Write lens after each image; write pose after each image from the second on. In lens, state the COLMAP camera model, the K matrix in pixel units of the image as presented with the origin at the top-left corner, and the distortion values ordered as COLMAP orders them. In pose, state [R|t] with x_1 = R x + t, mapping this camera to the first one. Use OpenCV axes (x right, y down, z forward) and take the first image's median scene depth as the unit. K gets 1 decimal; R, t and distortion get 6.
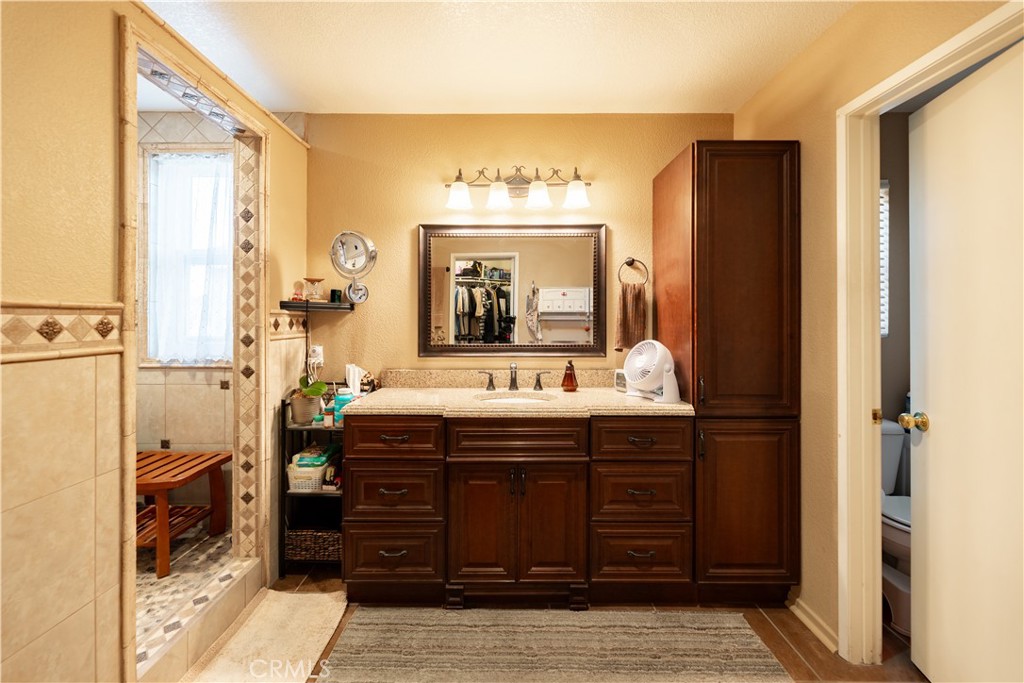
lens RADIAL K [[416.3, 0, 492.5], [0, 416.3, 322.0], [0, 0, 1]] dist [-0.000121, -0.000833]
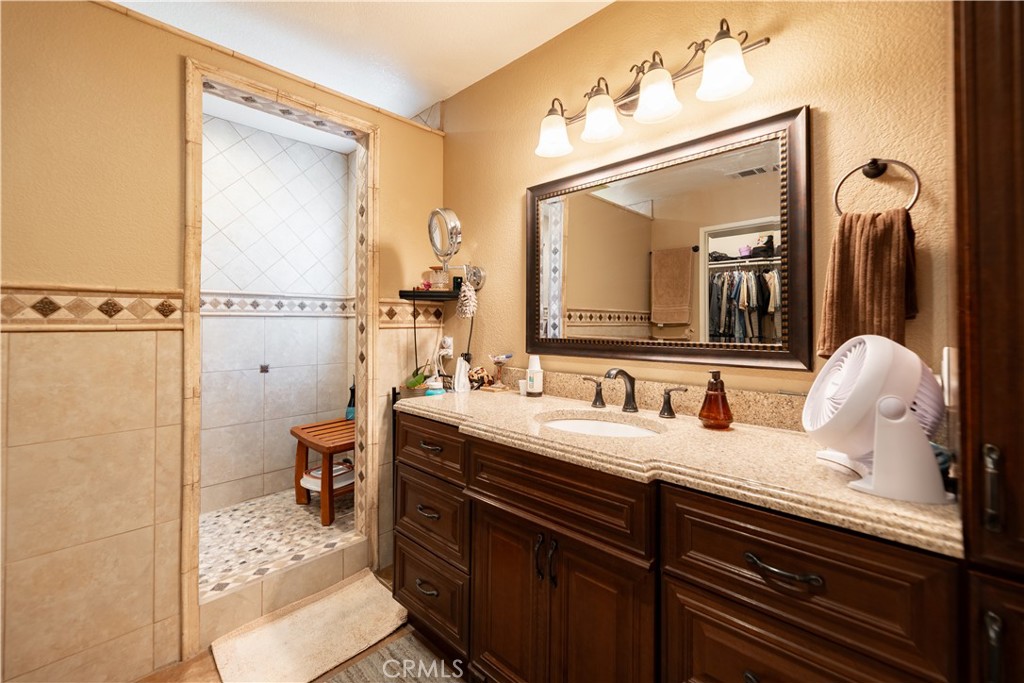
lens RADIAL K [[416.3, 0, 512.8], [0, 416.3, 318.5], [0, 0, 1]] dist [-0.000121, -0.000833]
pose [[0.739952, -0.007404, -0.672619, 0.518322], [-0.002804, 0.999897, -0.014092, 0.043733], [0.672654, 0.012314, 0.739855, 0.592791]]
